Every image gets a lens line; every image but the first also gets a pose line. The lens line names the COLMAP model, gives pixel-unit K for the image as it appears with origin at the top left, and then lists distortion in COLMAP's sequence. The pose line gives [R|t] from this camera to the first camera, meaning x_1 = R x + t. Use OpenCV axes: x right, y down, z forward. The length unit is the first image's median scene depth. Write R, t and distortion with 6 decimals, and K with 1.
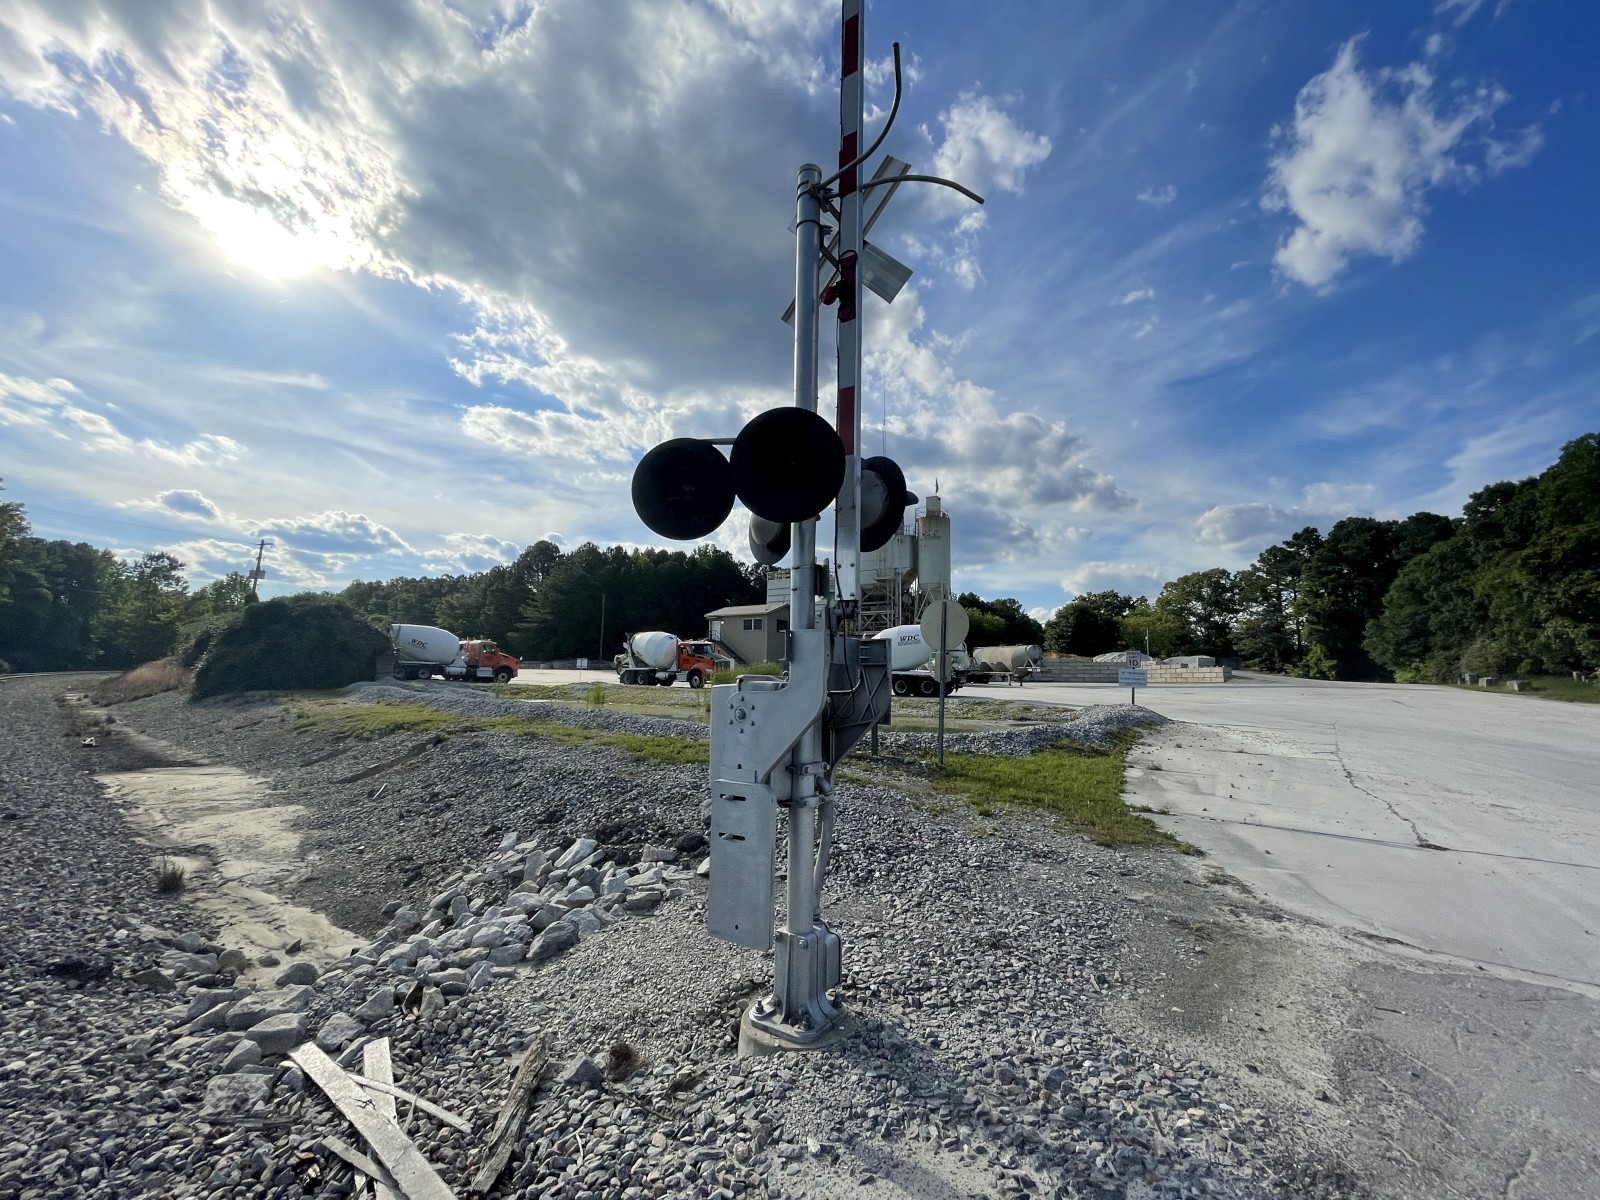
lens RADIAL K [[638.3, 0, 800.0], [0, 638.3, 600.0], [0, 0, 1]] dist [0.007522, -0.000390]
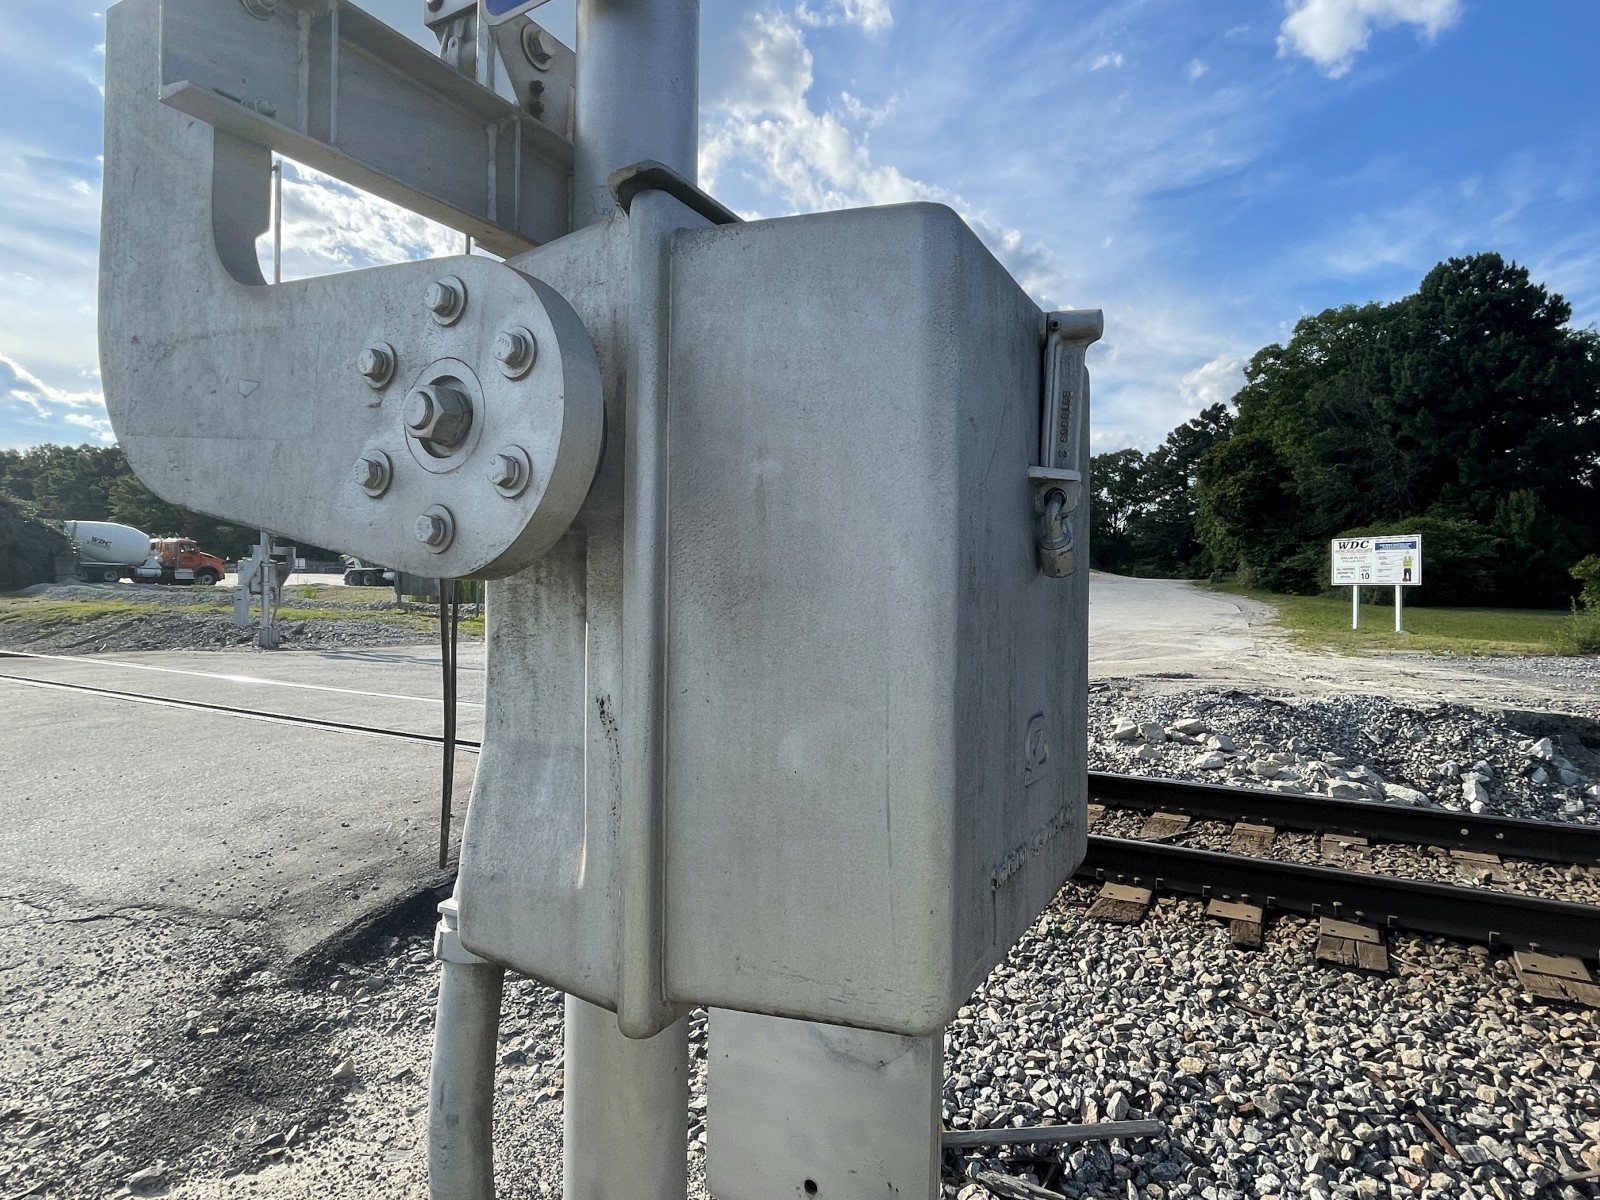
lens RADIAL K [[898.3, 0, 810.8], [0, 898.3, 586.6], [0, 0, 1]] dist [-0.000901, -0.001272]
pose [[0.989008, -0.009890, 0.147531, 0.063286], [-0.008099, 0.992640, 0.120835, -0.009657], [-0.147640, -0.120701, 0.981648, -0.122174]]
